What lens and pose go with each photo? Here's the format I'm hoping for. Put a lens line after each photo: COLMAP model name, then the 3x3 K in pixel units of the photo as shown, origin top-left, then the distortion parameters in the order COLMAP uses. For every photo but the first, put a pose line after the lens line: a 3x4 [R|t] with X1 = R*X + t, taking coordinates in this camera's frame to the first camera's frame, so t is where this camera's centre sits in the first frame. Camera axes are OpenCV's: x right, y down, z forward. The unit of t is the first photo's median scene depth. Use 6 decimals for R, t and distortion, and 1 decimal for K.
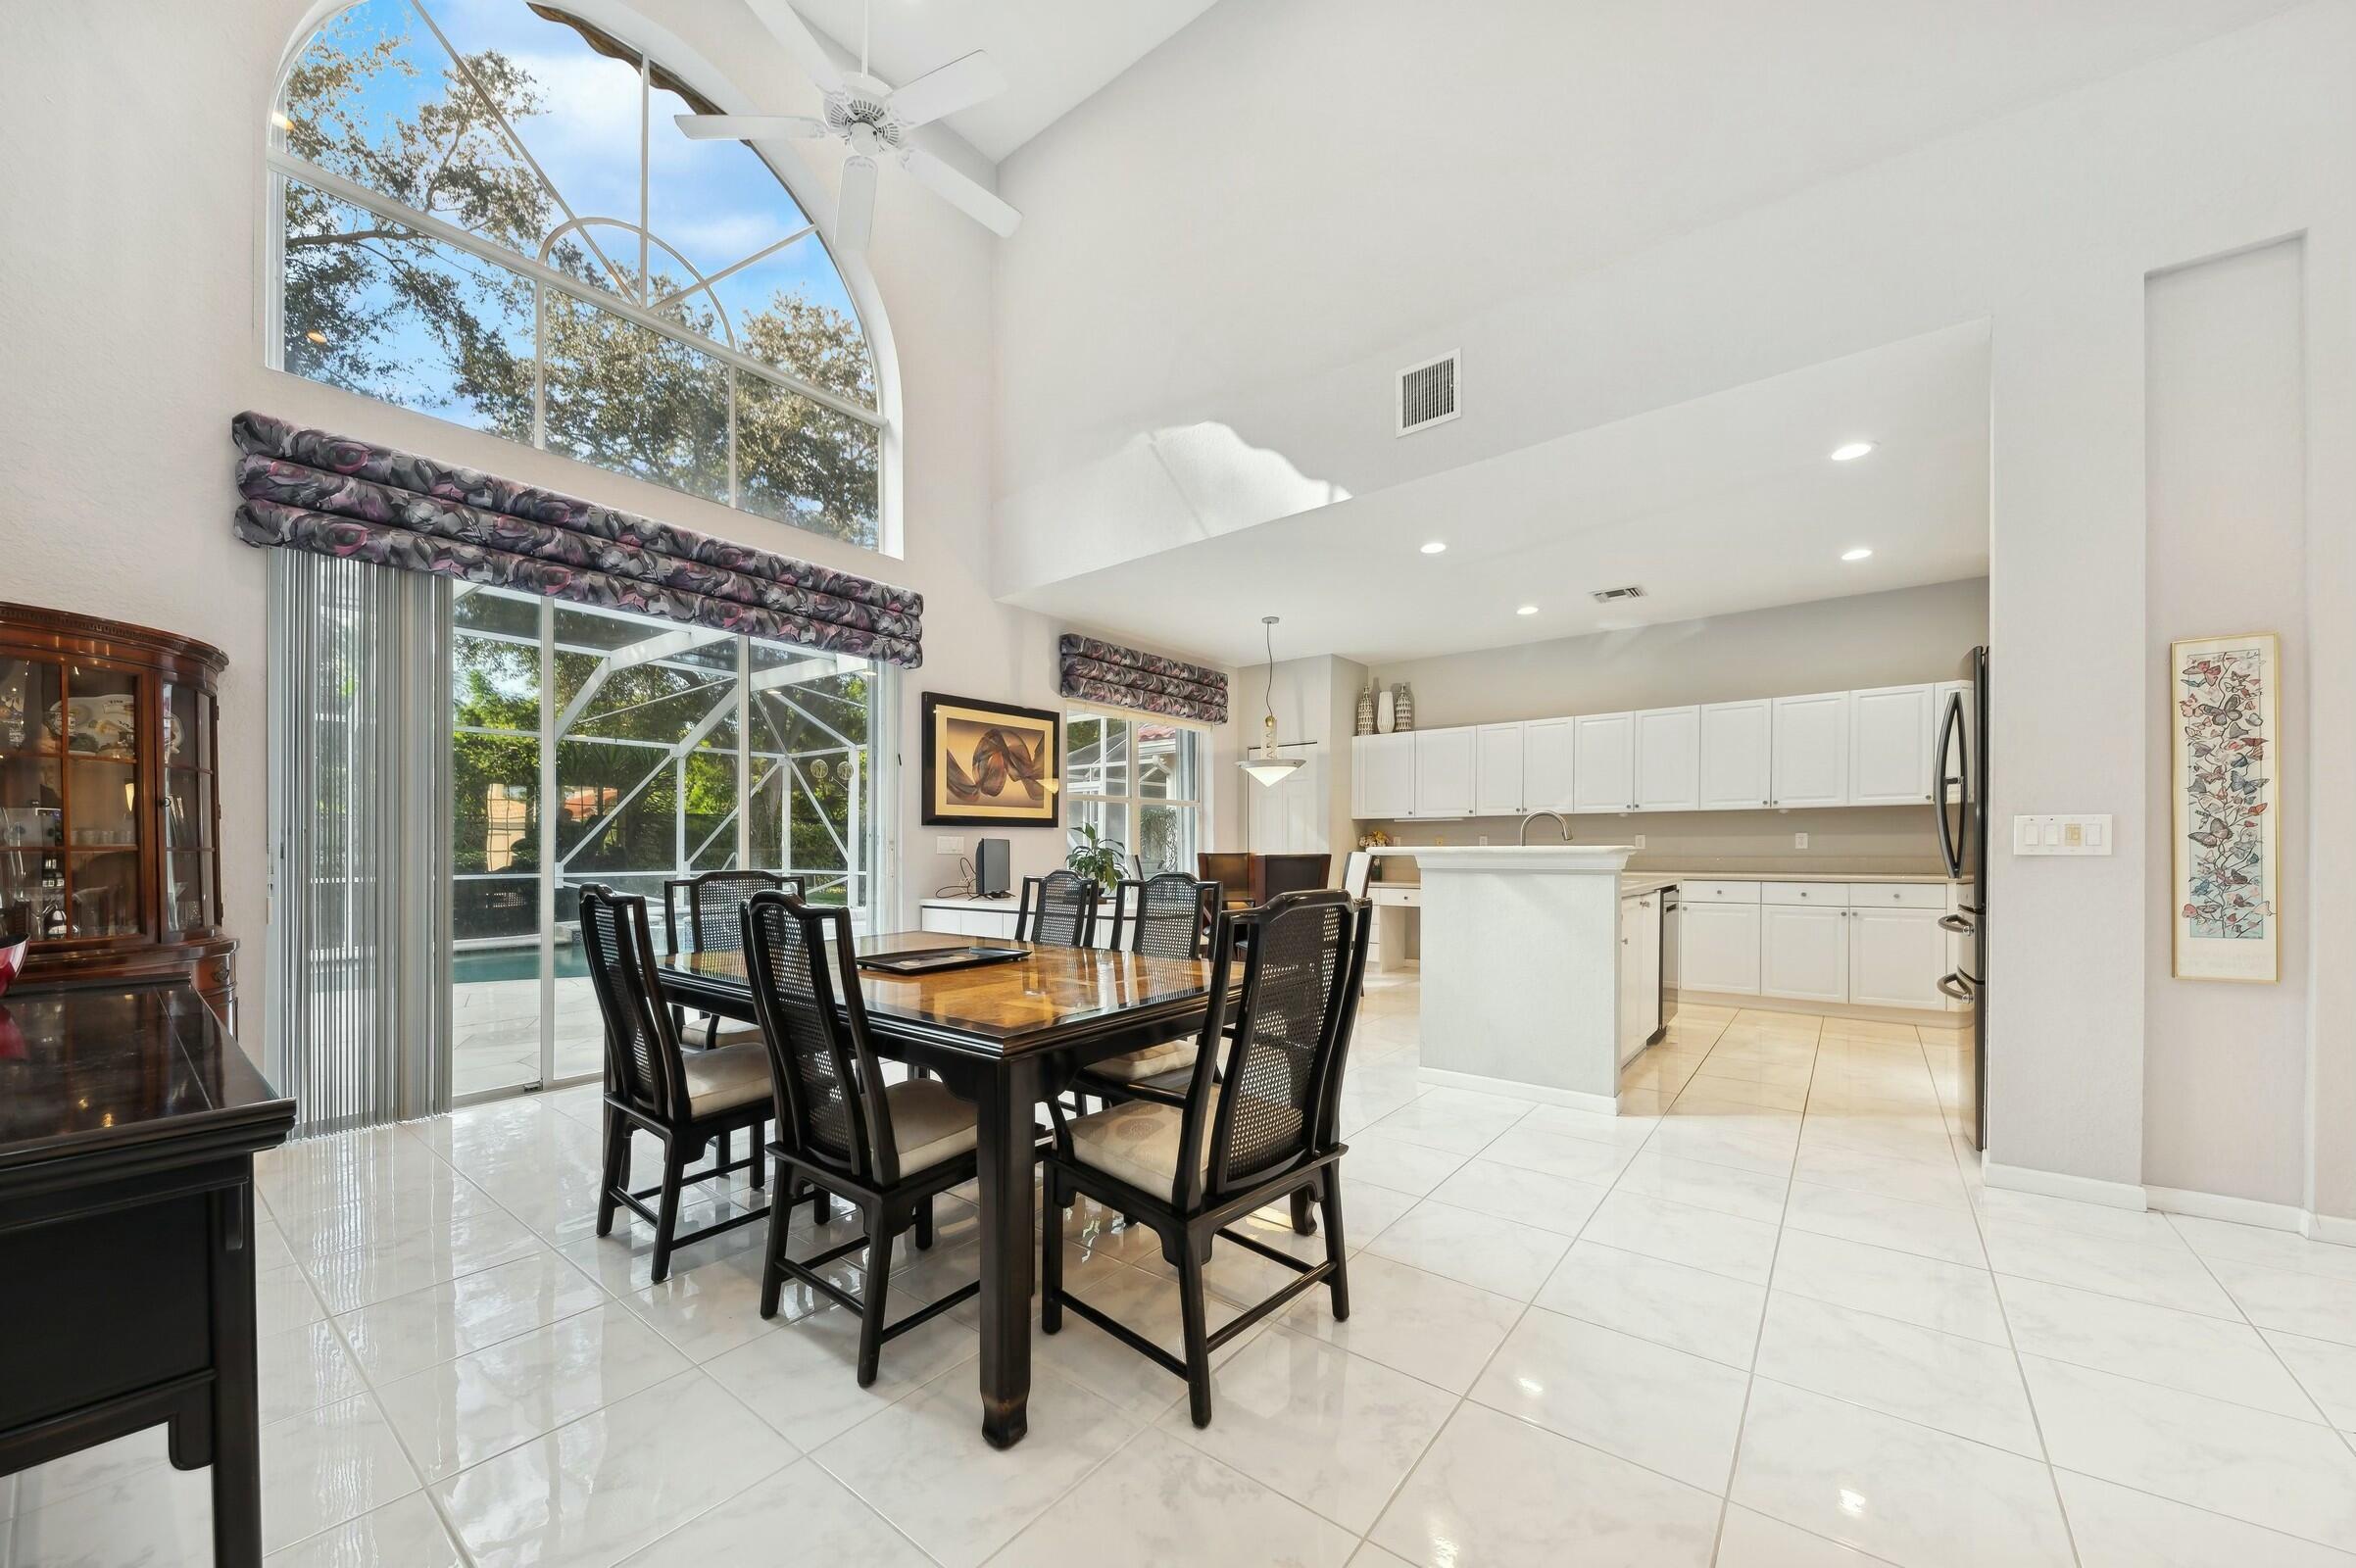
lens RADIAL K [[862.5, 0, 1188.2], [0, 862.5, 858.5], [0, 0, 1]] dist [0.001933, -0.000001]
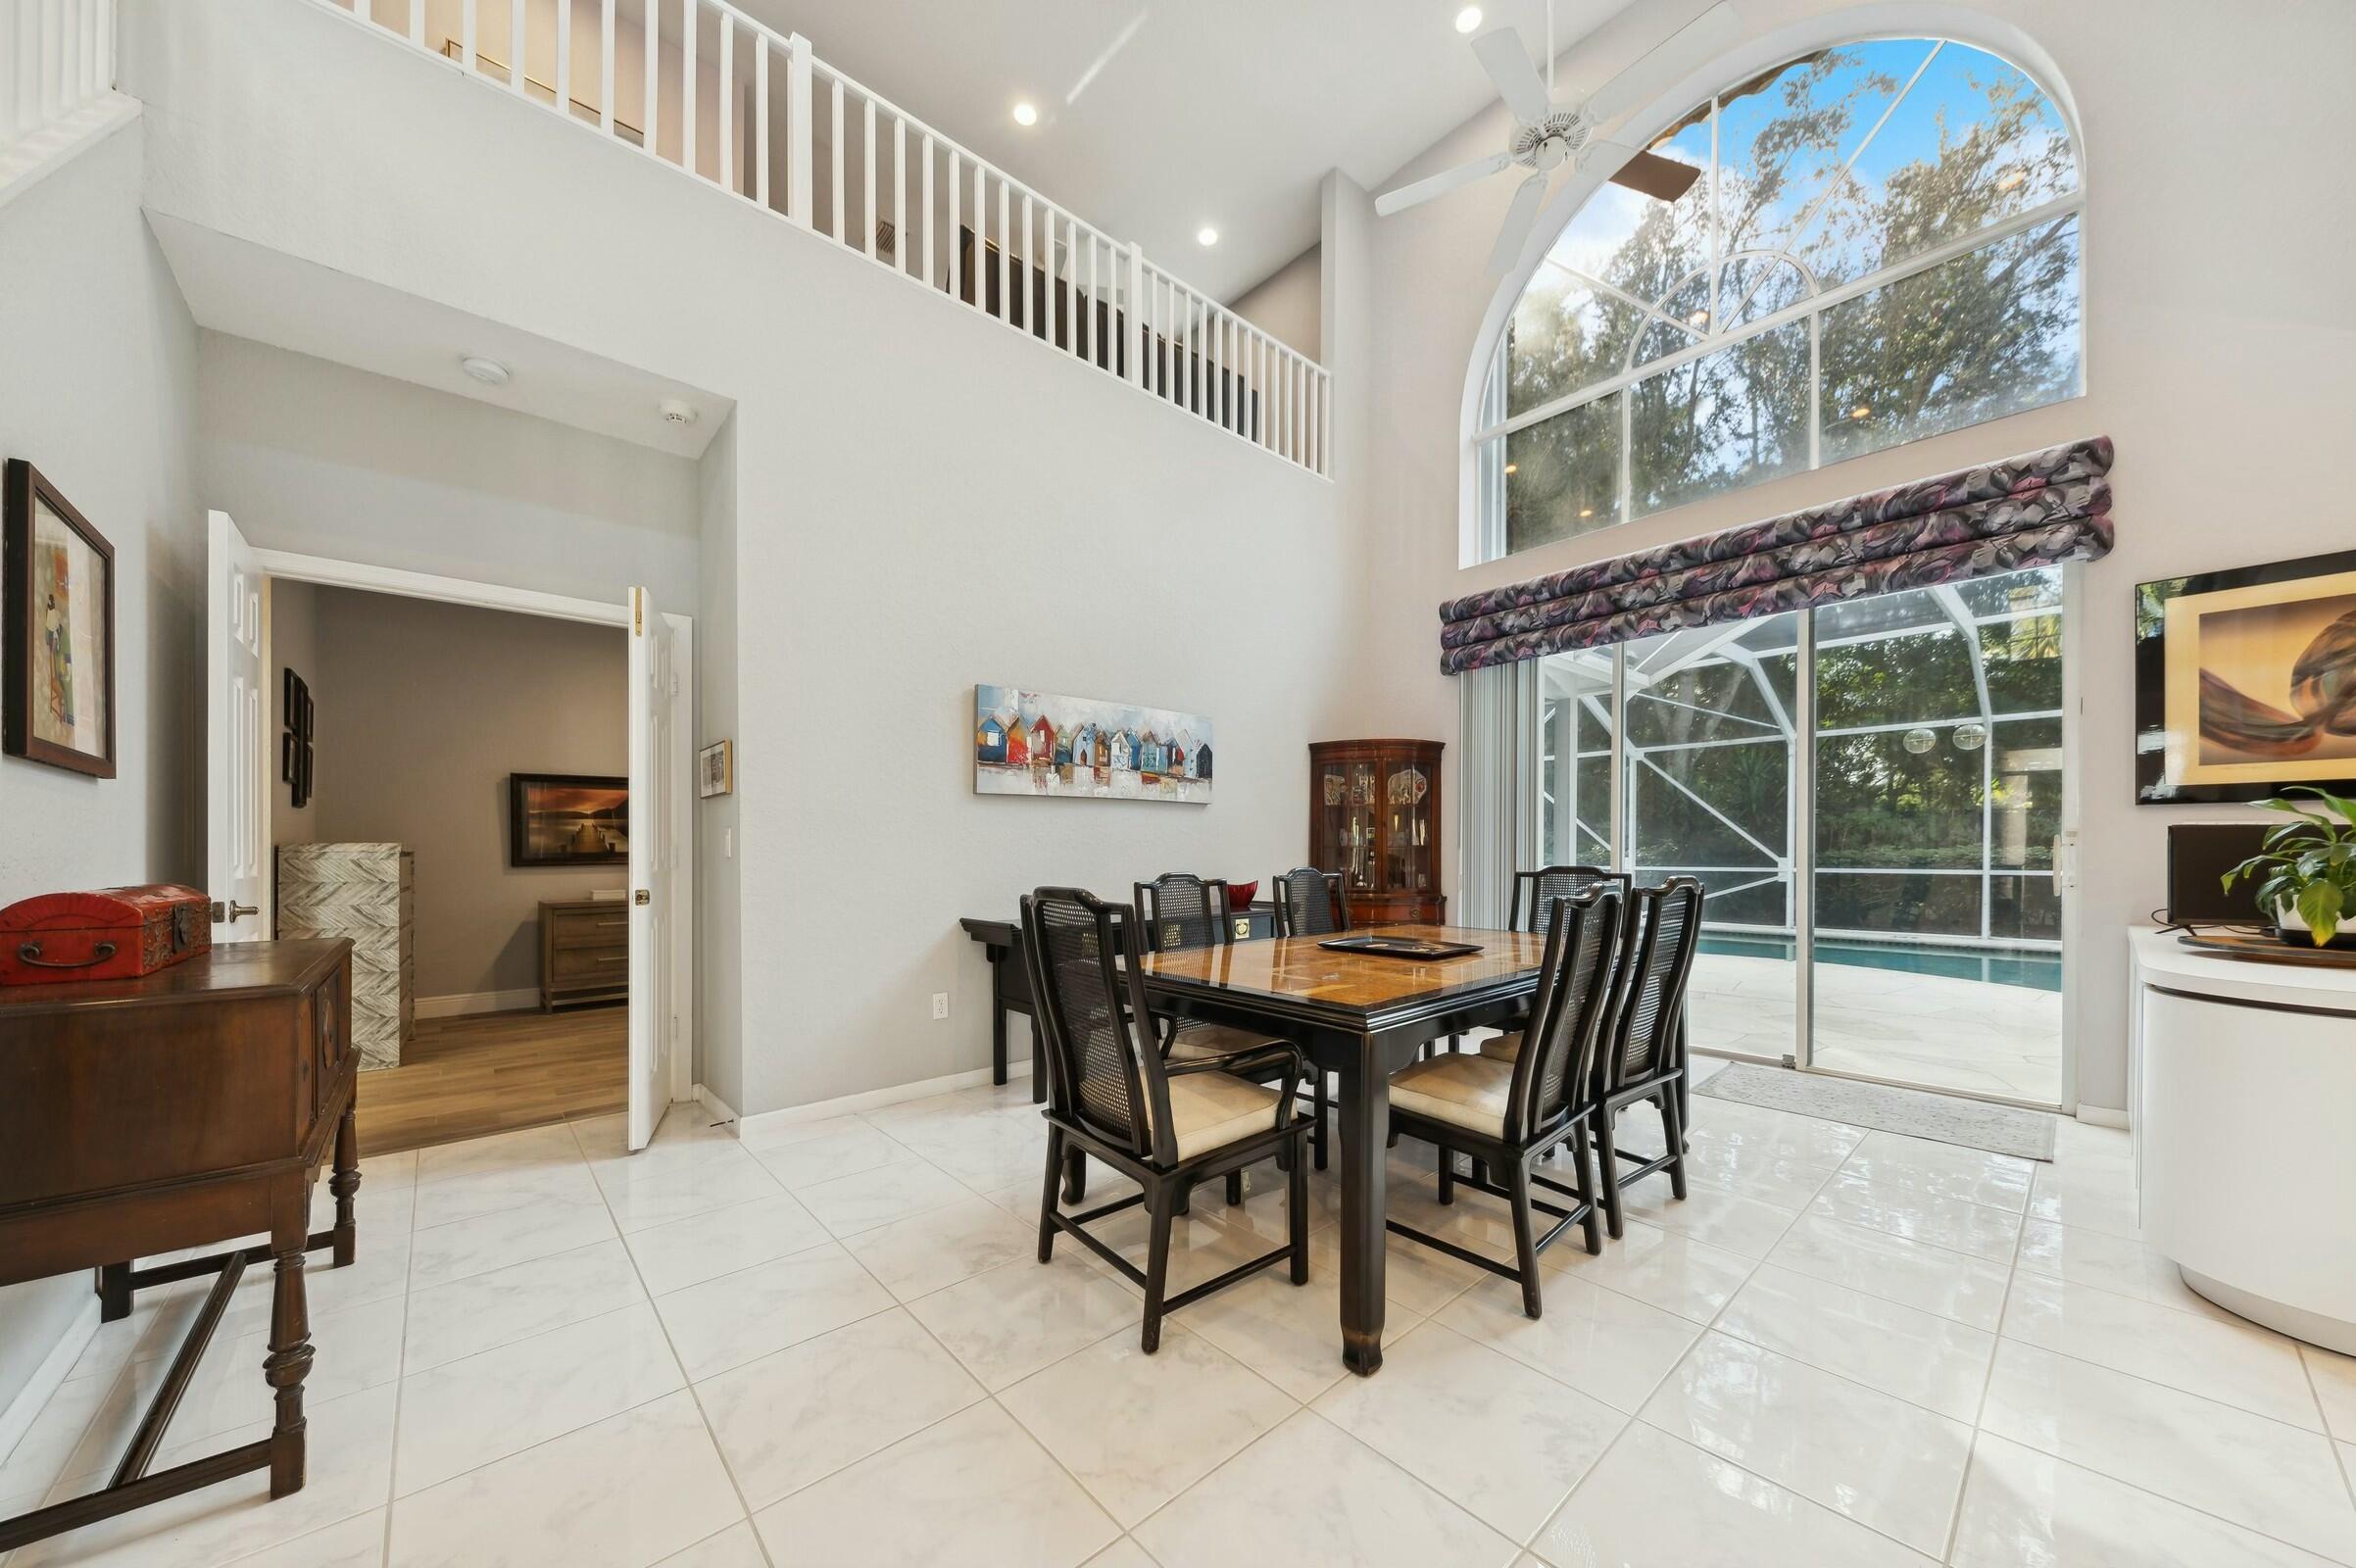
lens RADIAL K [[806.2, 0, 1193.4], [0, 806.2, 869.0], [0, 0, 1]] dist [-0.002590, -0.000429]
pose [[-0.194931, 0.022673, -0.980555, 0.522696], [-0.017553, 0.999492, 0.026601, 0.006773], [0.980660, 0.022397, -0.194434, 0.612599]]
